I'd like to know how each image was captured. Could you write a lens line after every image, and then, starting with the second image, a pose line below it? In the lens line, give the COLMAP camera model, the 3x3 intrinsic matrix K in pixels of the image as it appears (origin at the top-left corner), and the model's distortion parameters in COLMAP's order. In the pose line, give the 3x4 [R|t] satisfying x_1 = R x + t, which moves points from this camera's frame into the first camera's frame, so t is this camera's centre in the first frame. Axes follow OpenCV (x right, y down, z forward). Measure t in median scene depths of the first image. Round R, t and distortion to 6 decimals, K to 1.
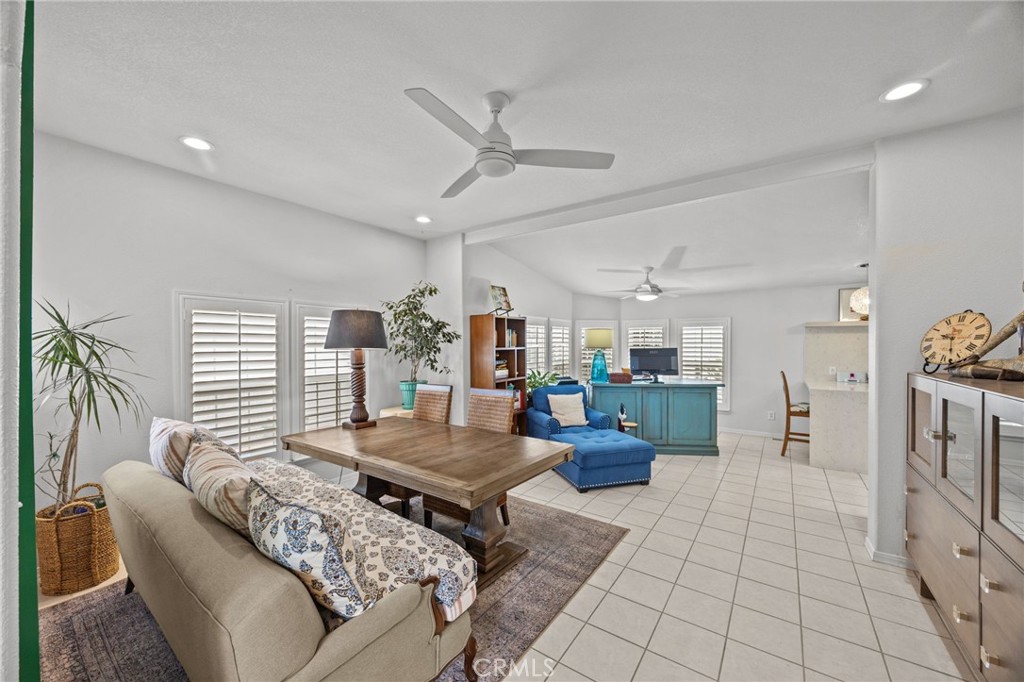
lens RADIAL K [[380.0, 0, 512.0], [0, 380.0, 341.0], [0, 0, 1]] dist [-0.001188, -0.000108]
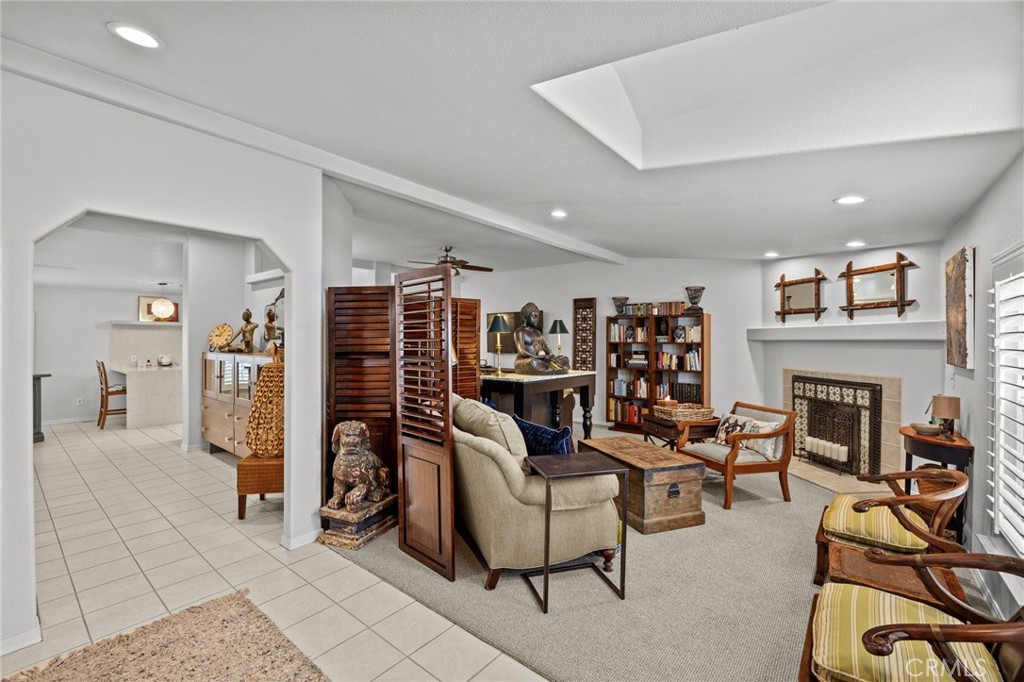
lens RADIAL K [[442.7, 0, 512.0], [0, 442.7, 341.0], [0, 0, 1]] dist [-0.000955, -0.000057]
pose [[0.065555, -0.010445, 0.997794, -1.335828], [-0.005563, 0.999926, 0.010833, -0.013791], [-0.997833, -0.006261, 0.065492, -0.895900]]
